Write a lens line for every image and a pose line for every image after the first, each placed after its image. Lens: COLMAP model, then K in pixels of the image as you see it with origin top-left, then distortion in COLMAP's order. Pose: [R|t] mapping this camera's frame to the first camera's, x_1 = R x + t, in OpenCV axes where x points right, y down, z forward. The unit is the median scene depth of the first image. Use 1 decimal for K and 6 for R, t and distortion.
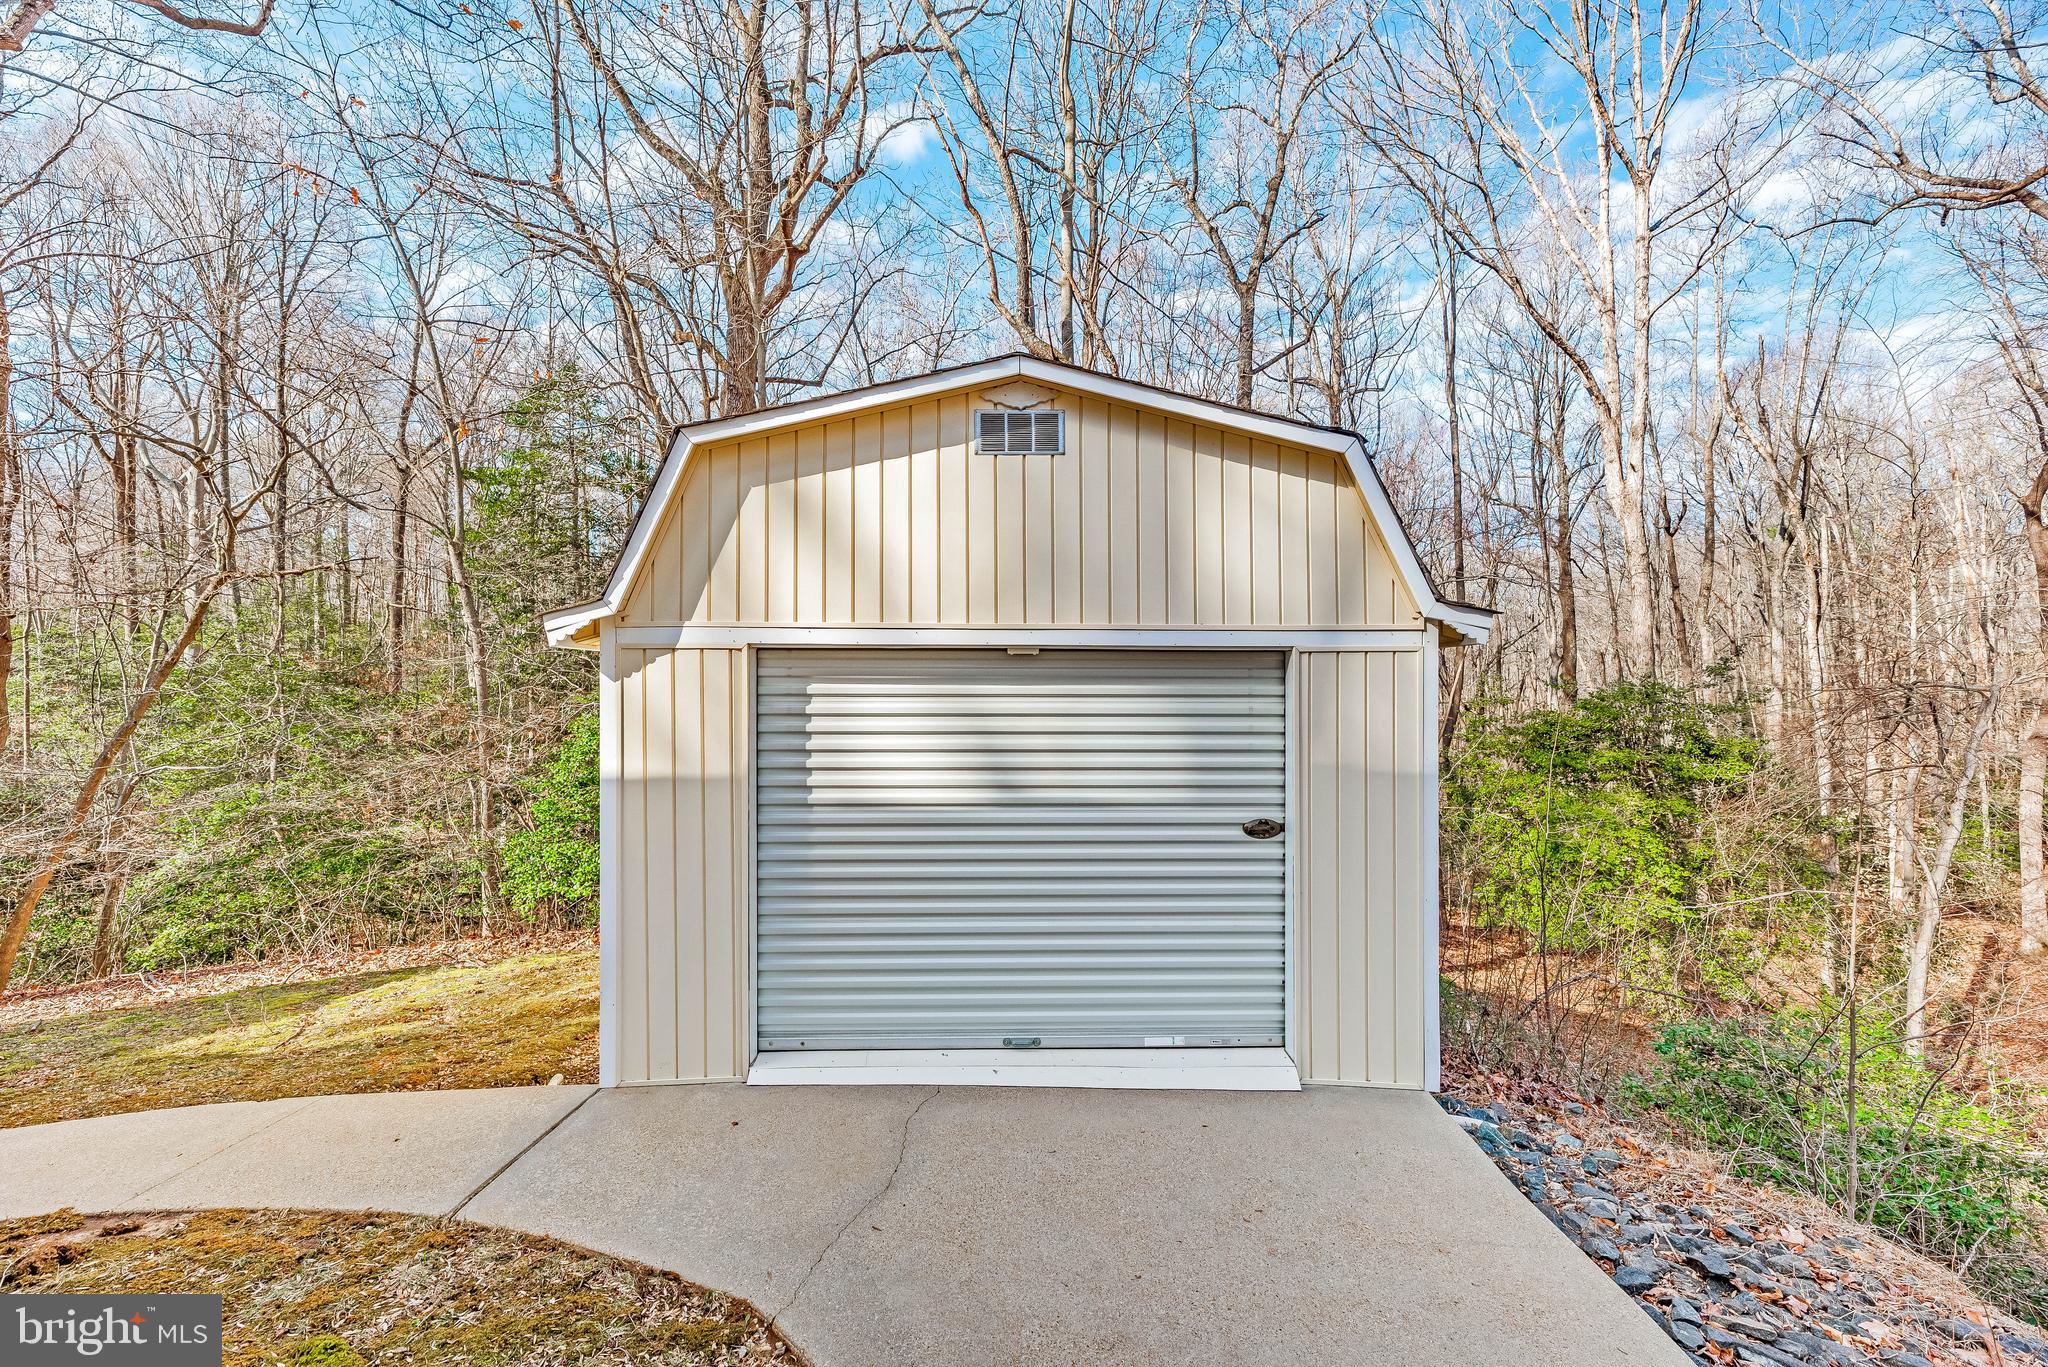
lens RADIAL K [[828.3, 0, 1018.7], [0, 828.3, 693.9], [0, 0, 1]] dist [-0.000113, -0.000250]
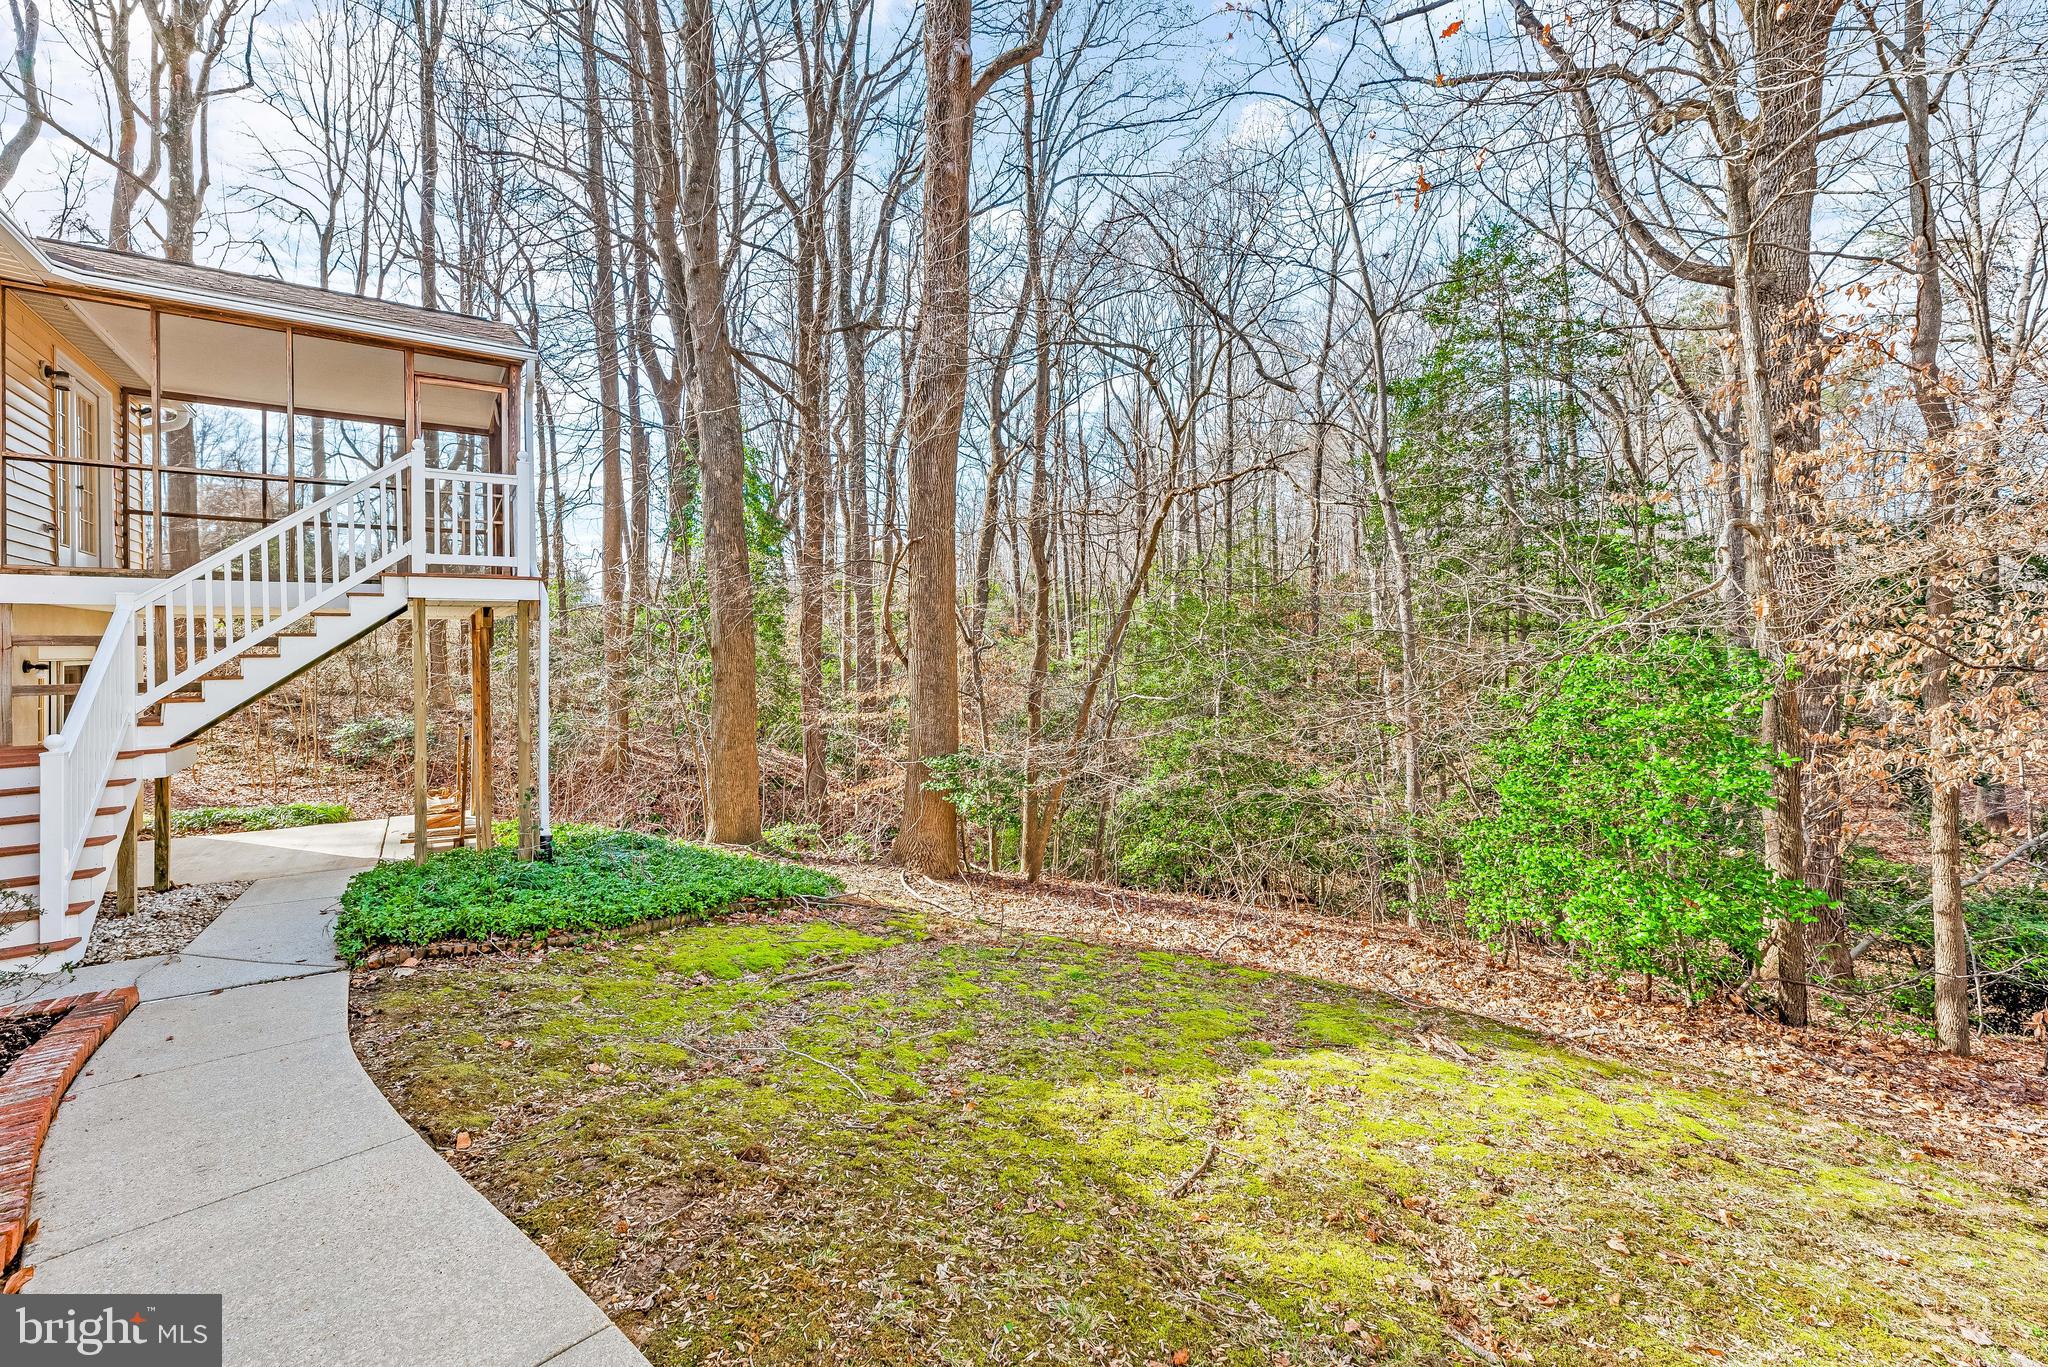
lens RADIAL K [[843.1, 0, 1036.2], [0, 843.1, 625.2], [0, 0, 1]] dist [0.000226, -0.000044]
pose [[0.575532, -0.015711, -0.817628, -0.203124], [-0.009227, 0.999627, -0.025703, 0.024882], [0.817727, 0.022337, 0.575173, 0.249251]]
